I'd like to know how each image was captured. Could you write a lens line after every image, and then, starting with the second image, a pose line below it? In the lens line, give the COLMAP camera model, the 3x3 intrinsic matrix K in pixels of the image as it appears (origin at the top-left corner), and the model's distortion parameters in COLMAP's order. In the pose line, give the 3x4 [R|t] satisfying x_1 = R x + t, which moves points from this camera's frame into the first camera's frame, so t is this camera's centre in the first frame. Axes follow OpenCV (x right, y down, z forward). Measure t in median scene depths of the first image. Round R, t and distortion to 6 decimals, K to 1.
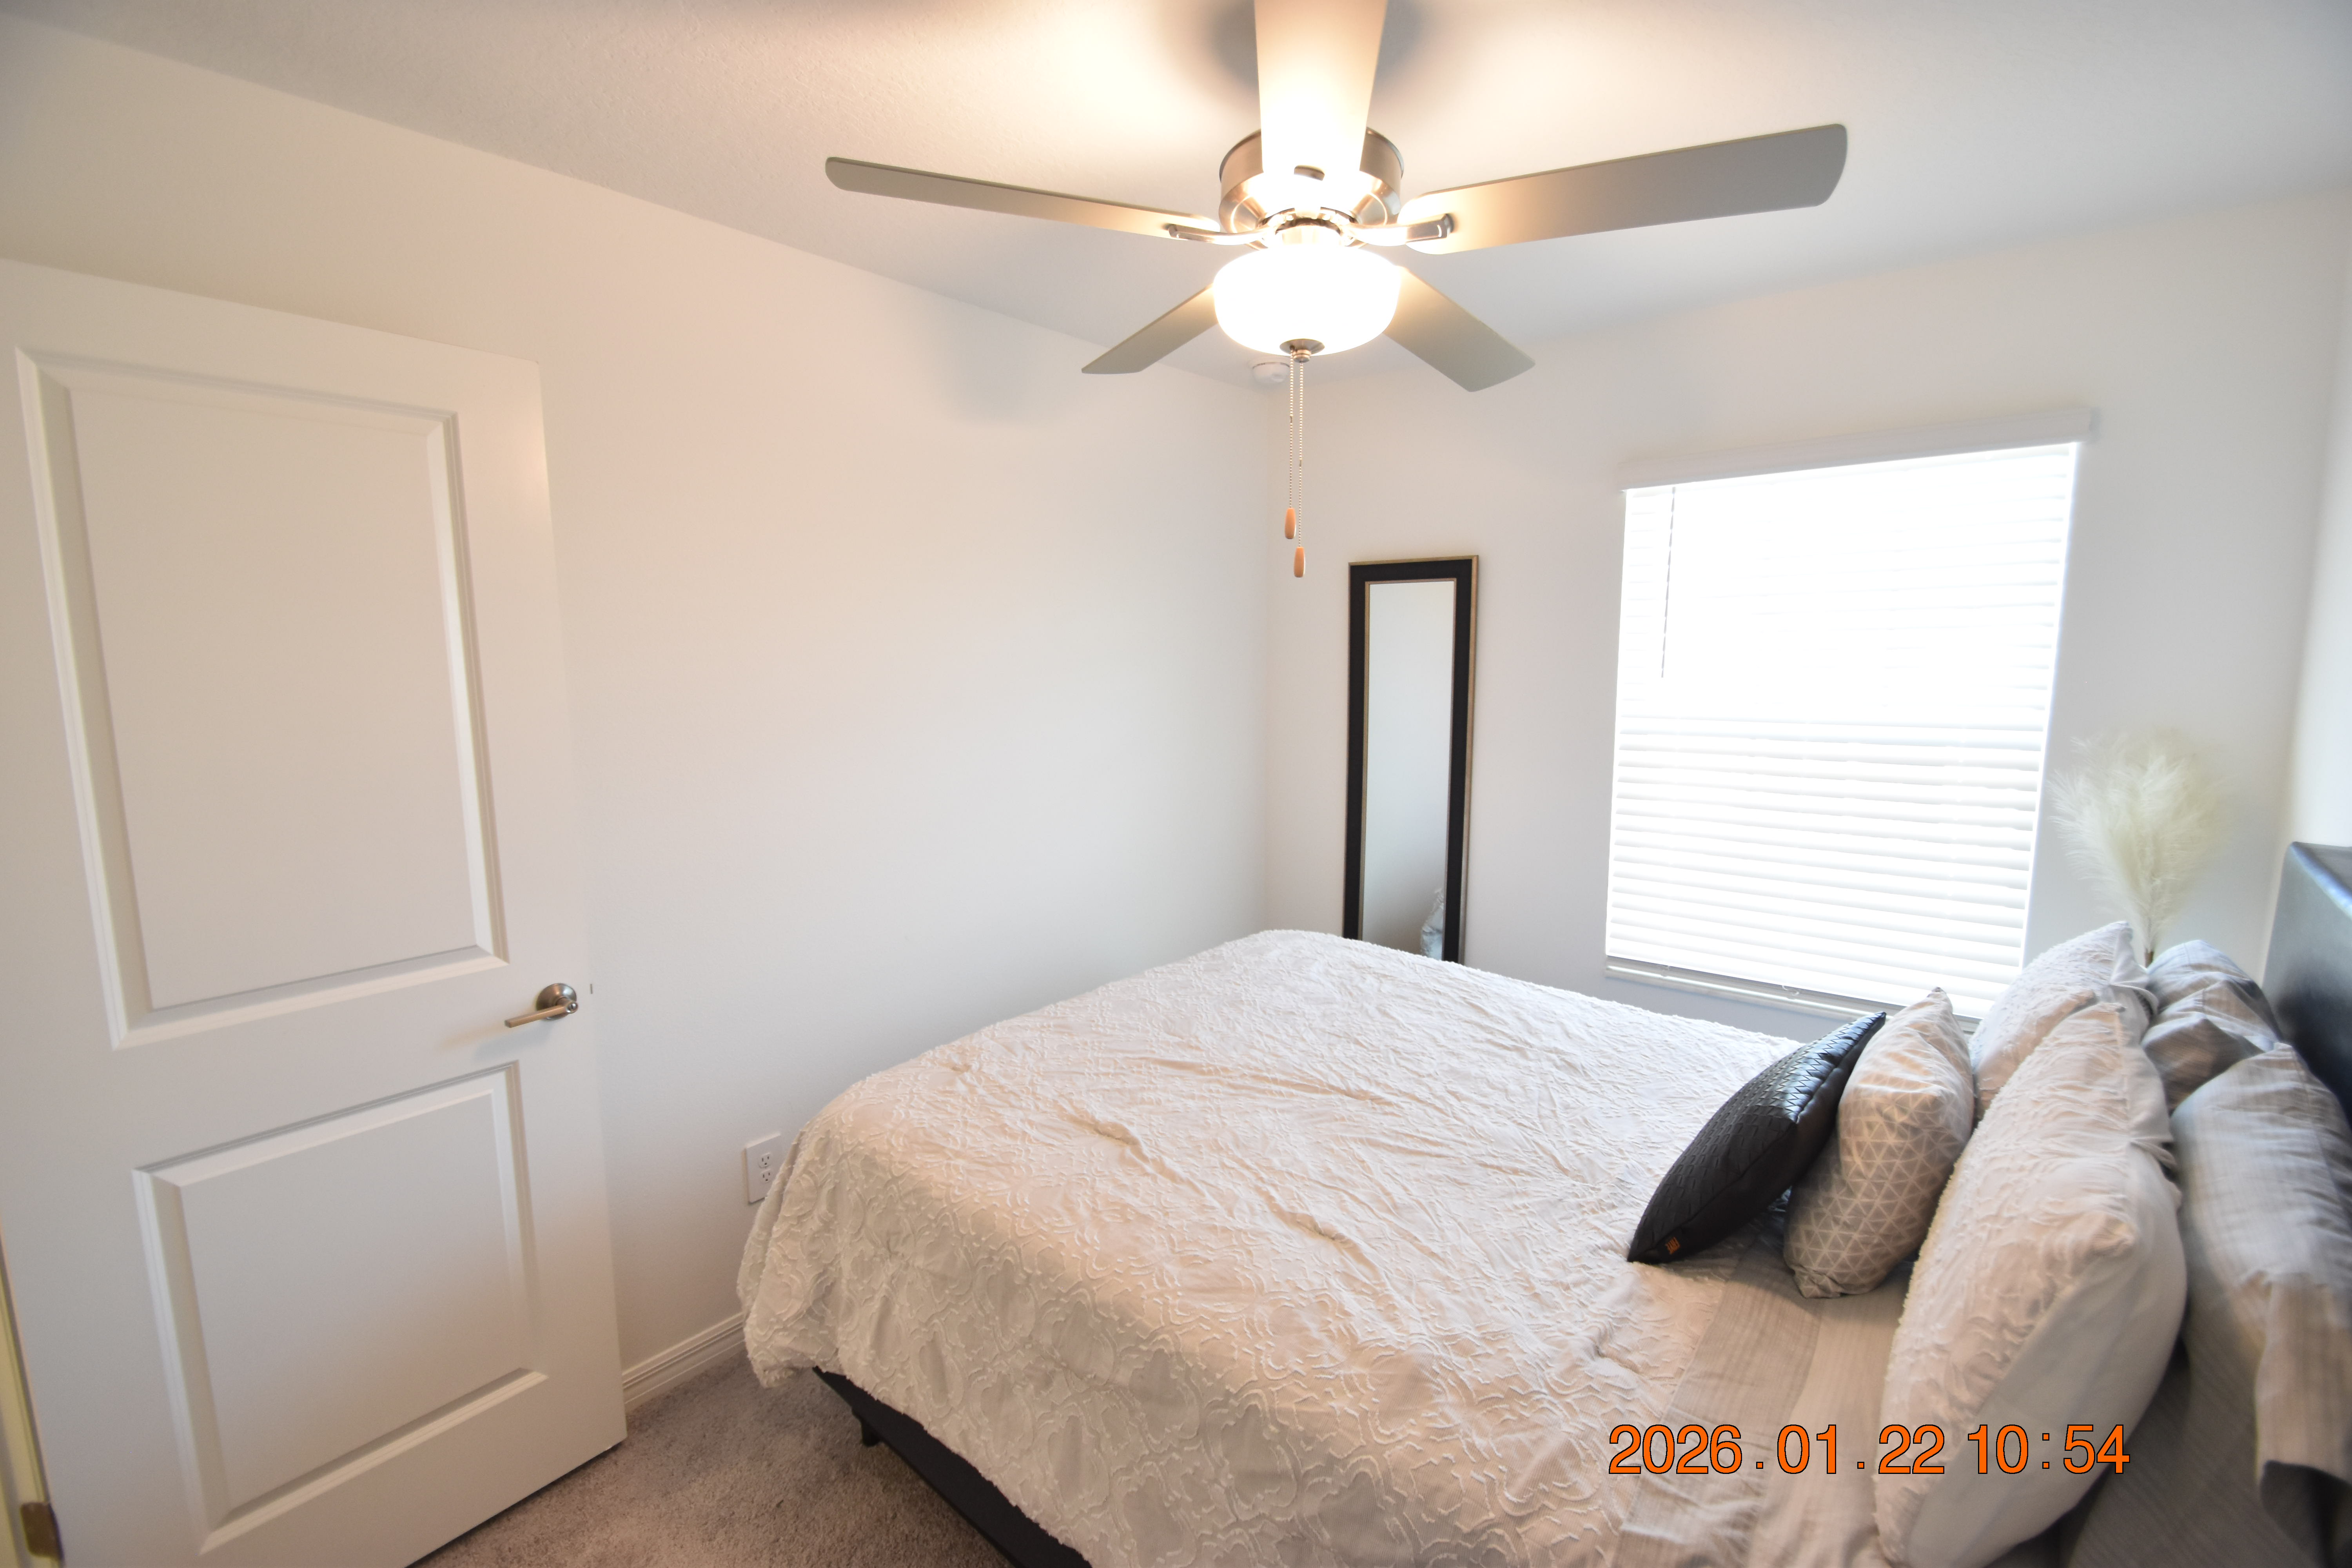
lens RADIAL K [[1030.8, 0, 1160.2], [0, 1030.8, 783.1], [0, 0, 1]] dist [0.005571, -0.009458]
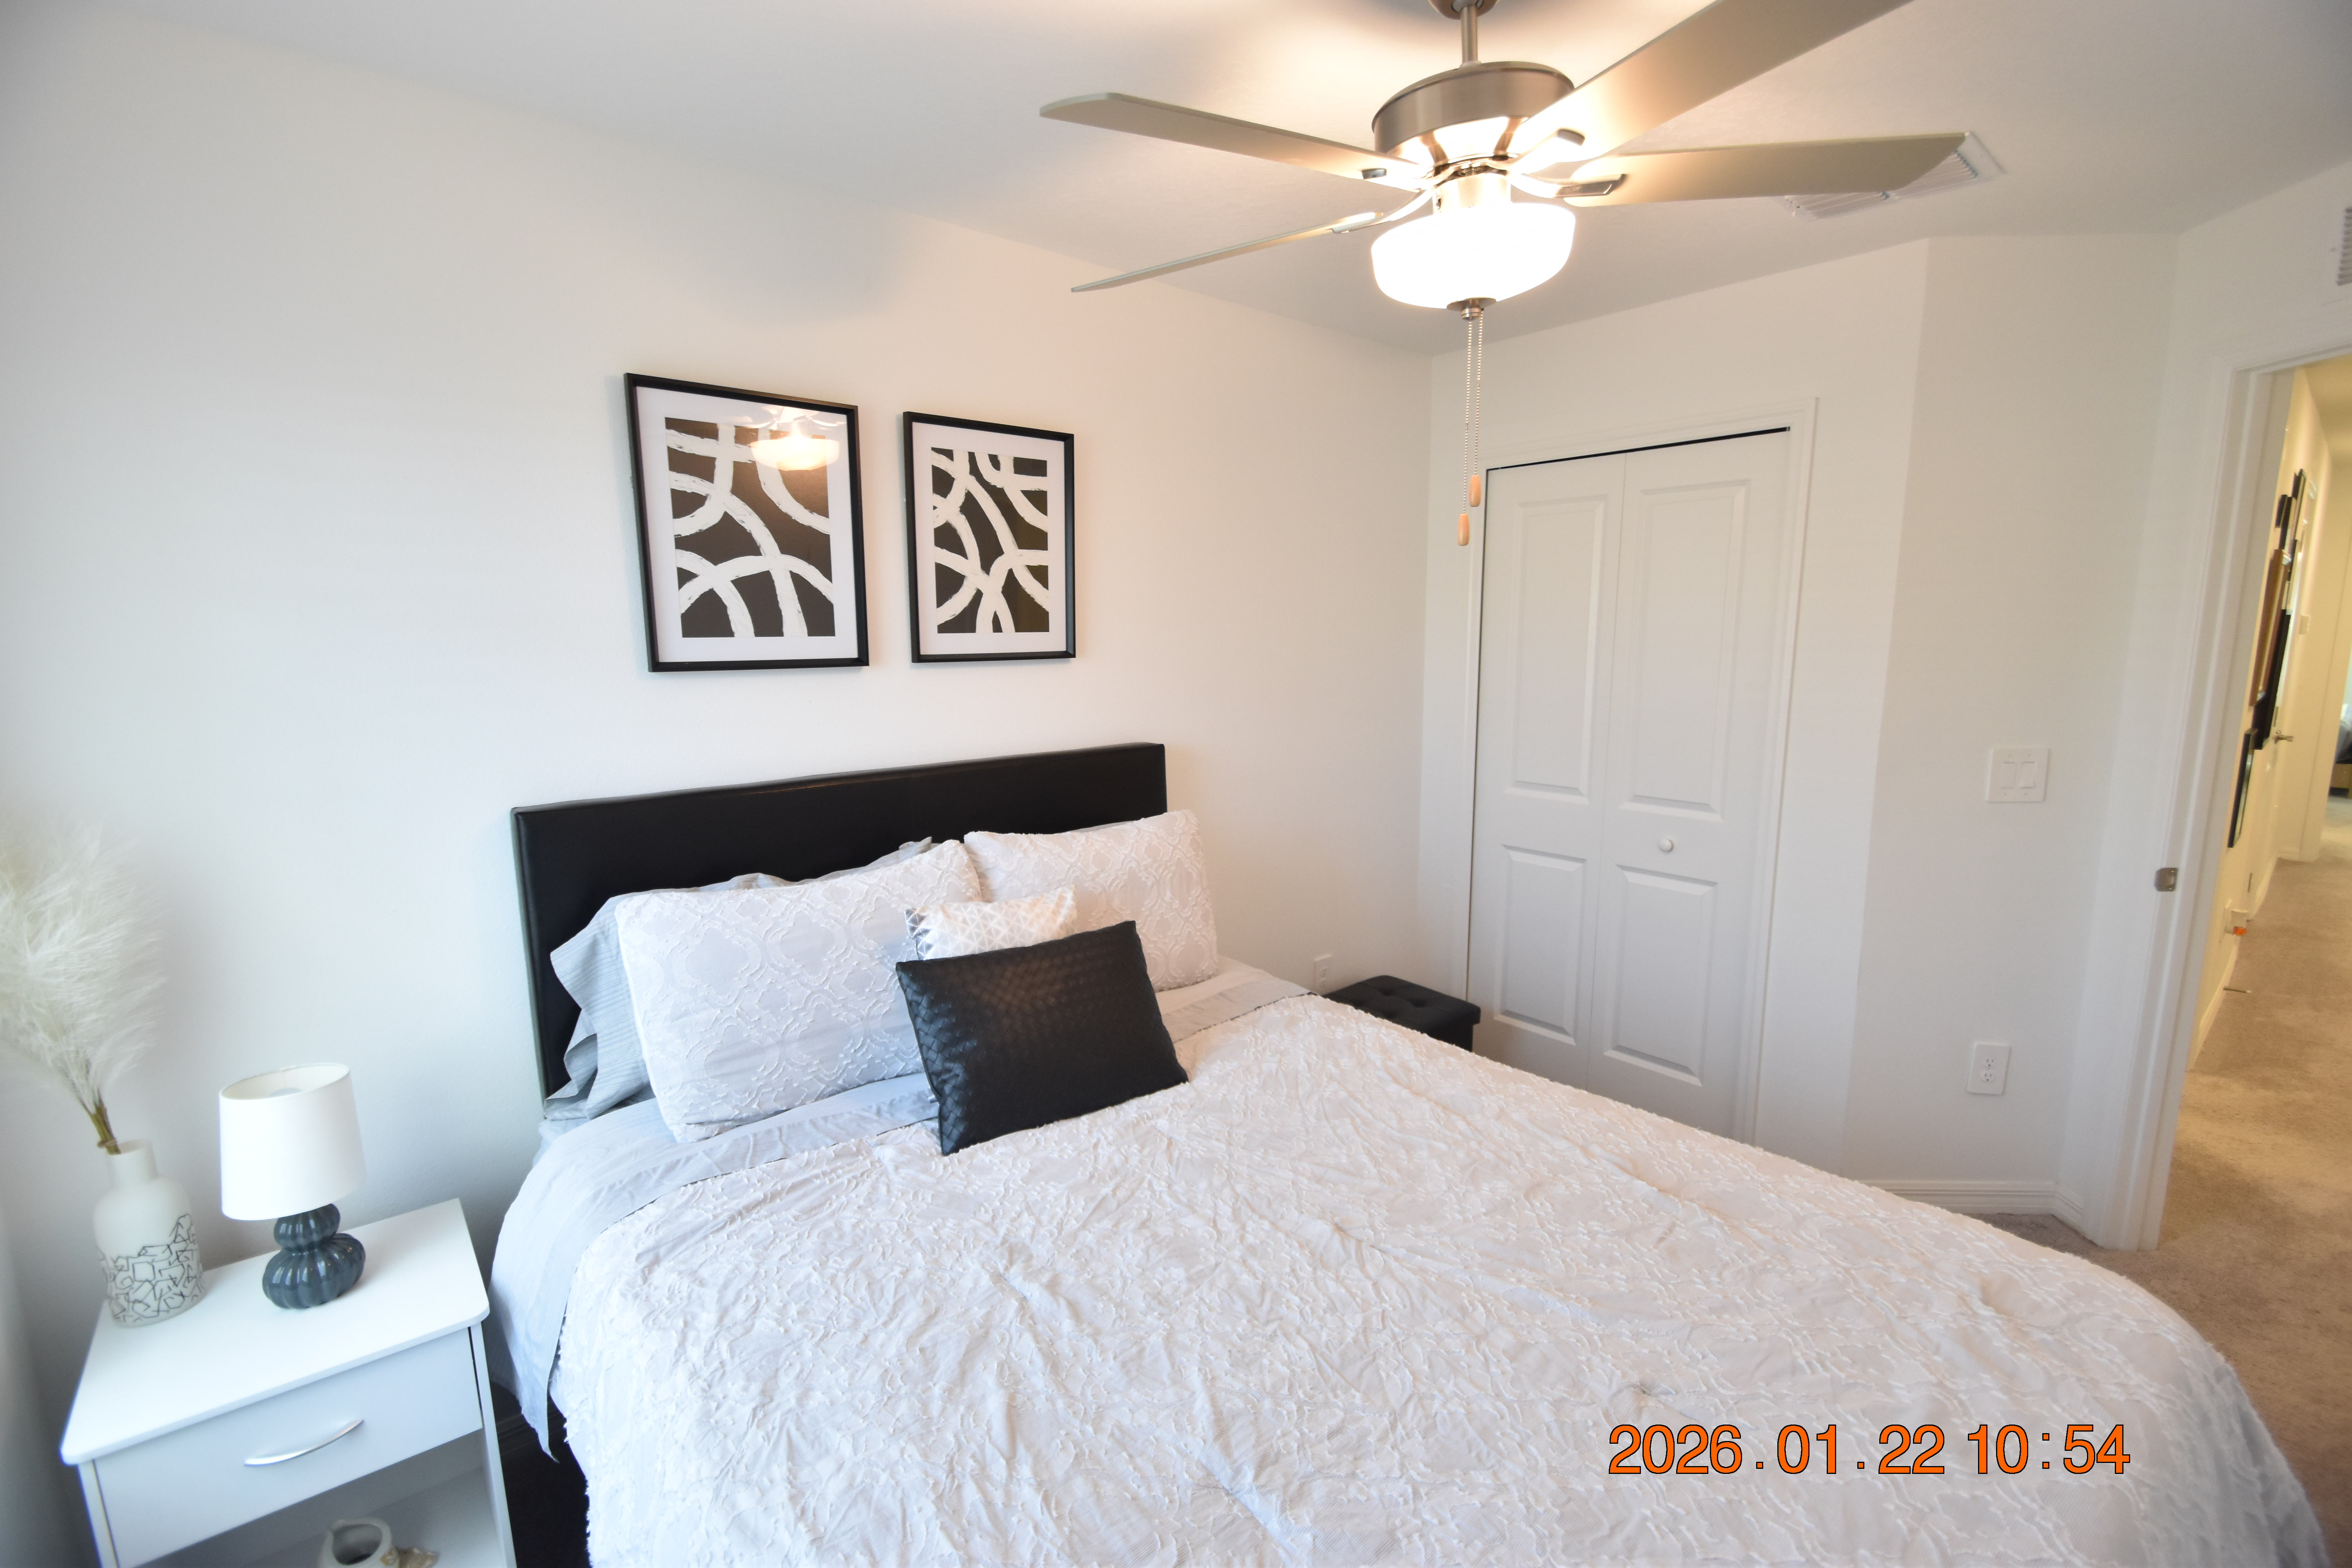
lens RADIAL K [[1030.8, 0, 1165.8], [0, 1030.8, 778.0], [0, 0, 1]] dist [0.005571, -0.009458]
pose [[-0.987990, -0.002056, 0.154502, 0.199088], [0.039939, 0.962533, 0.268206, -0.200310], [-0.149265, 0.271156, -0.950892, 1.565397]]
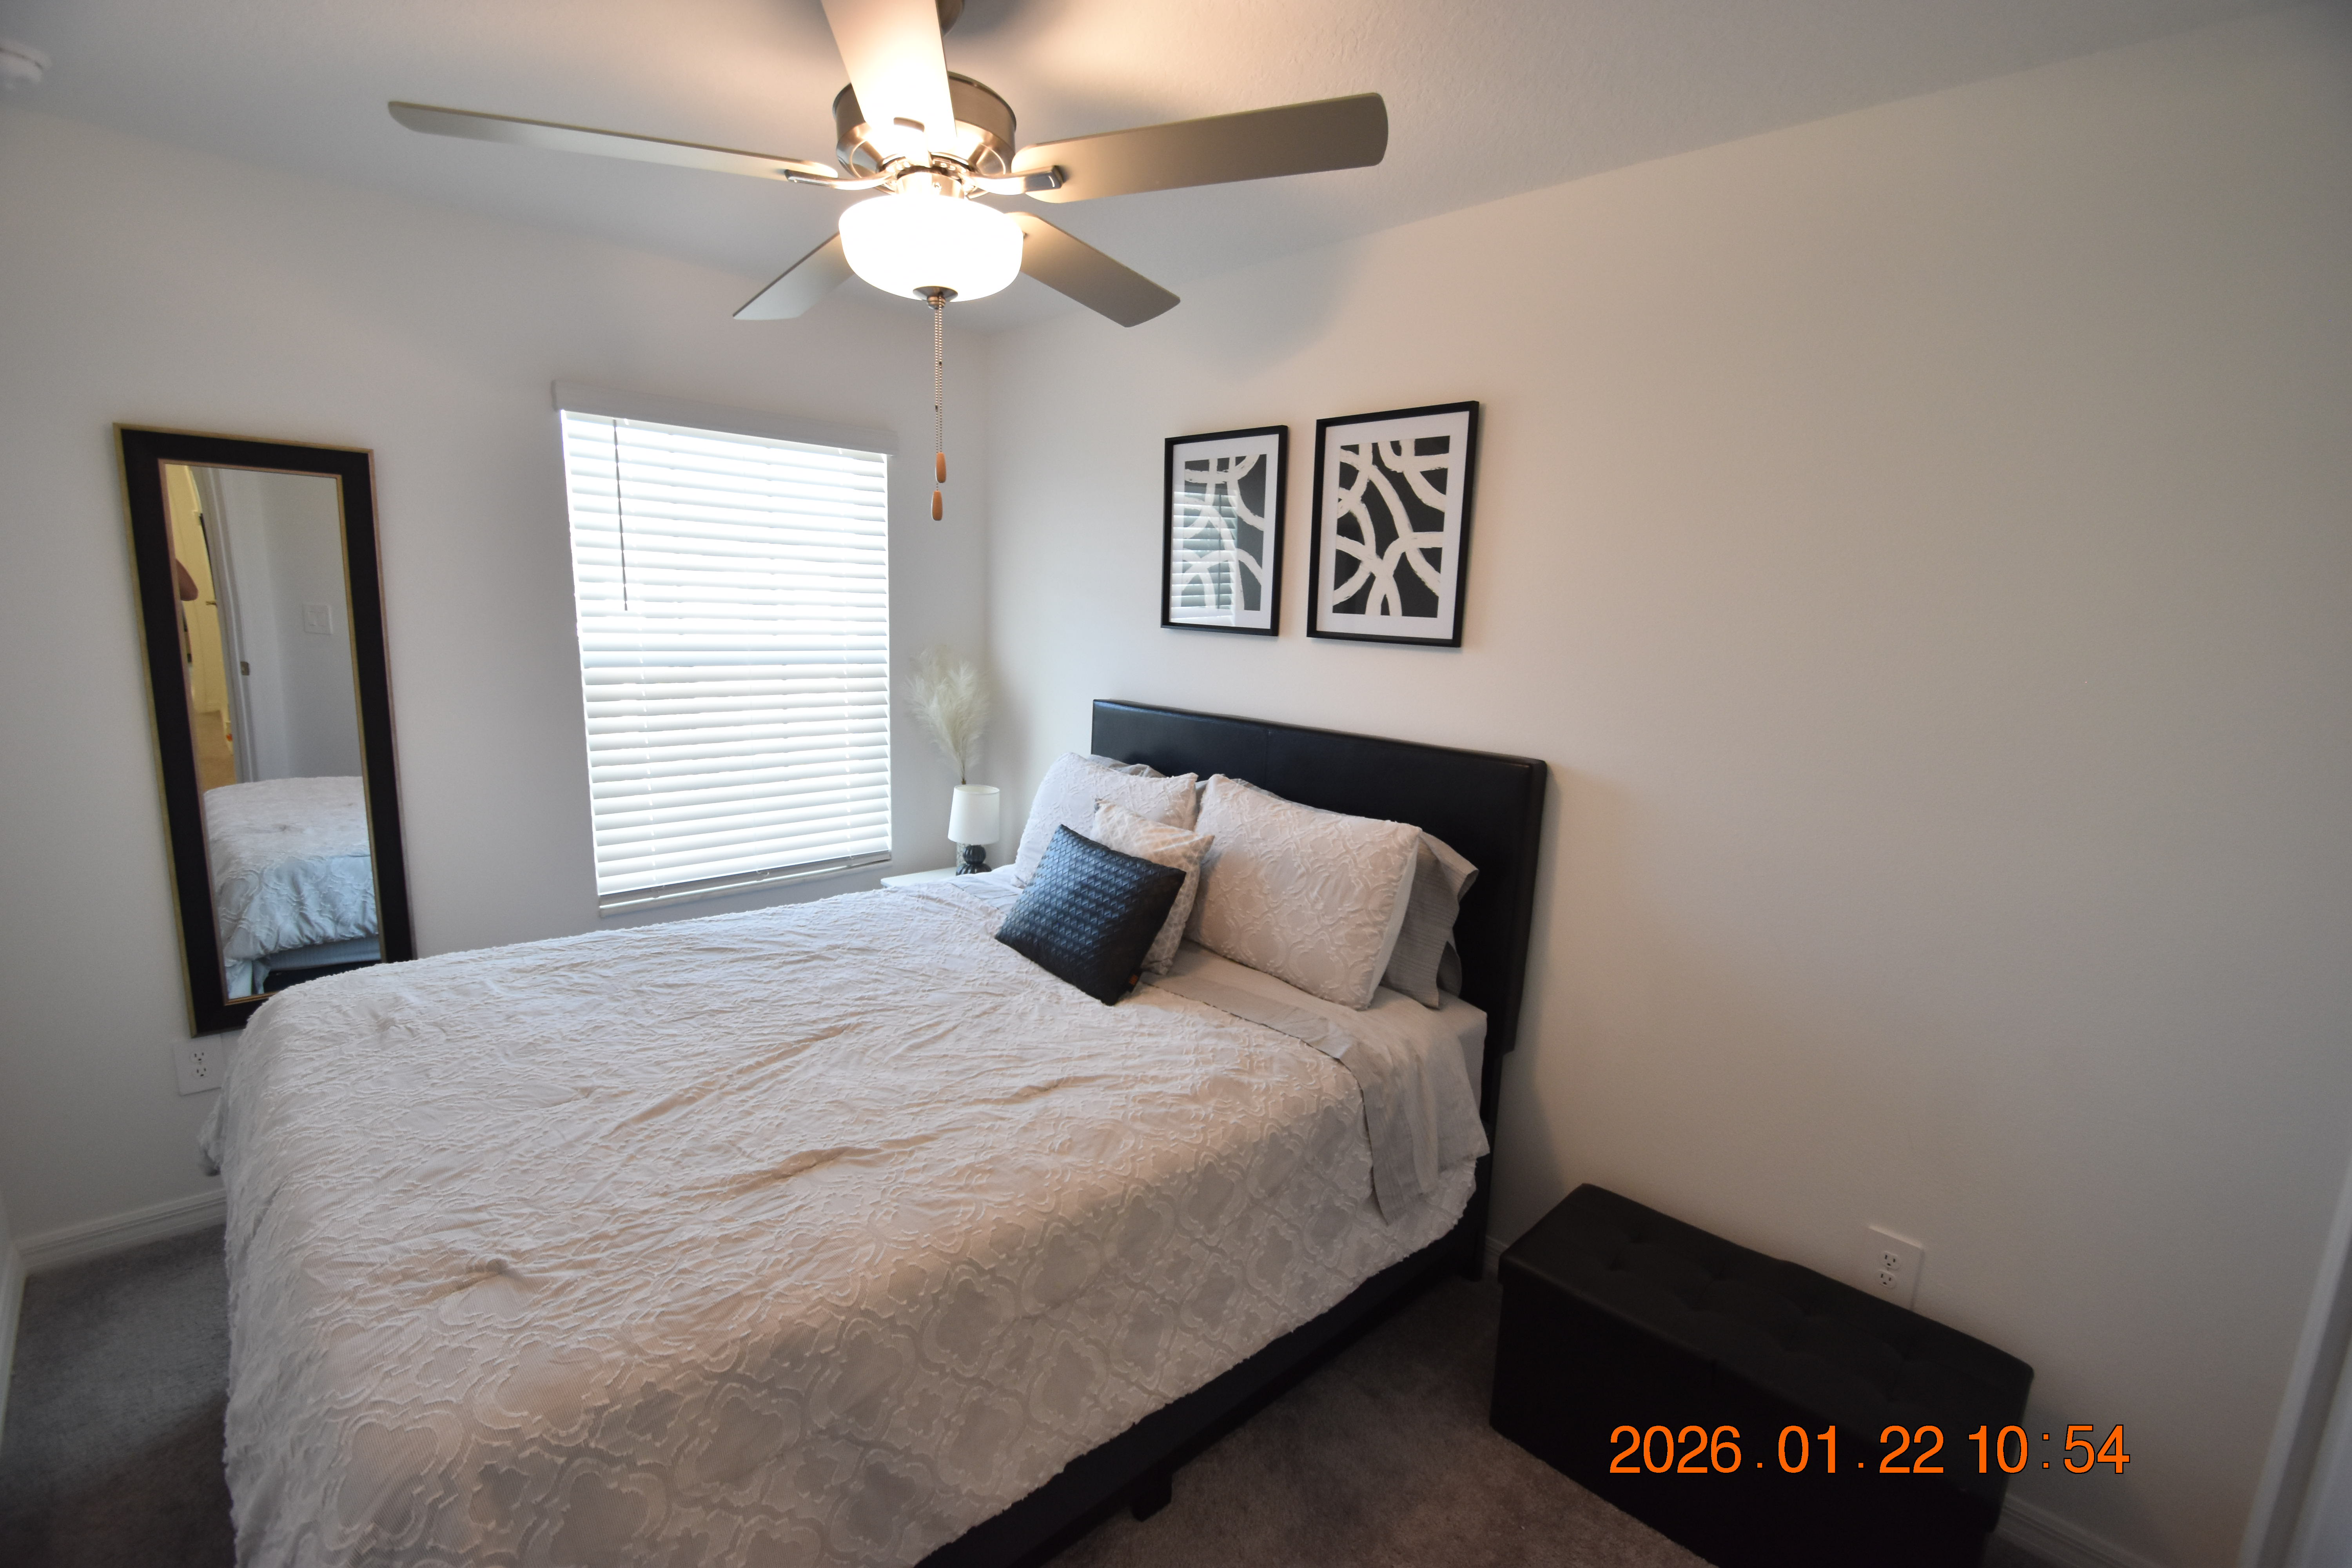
lens RADIAL K [[1030.8, 0, 1188.6], [0, 1030.8, 776.1], [0, 0, 1]] dist [0.005571, -0.009458]
pose [[0.084630, -0.154022, 0.984436, -0.699628], [0.088224, 0.985259, 0.146567, -0.058589], [-0.992499, 0.074447, 0.096971, 0.514880]]
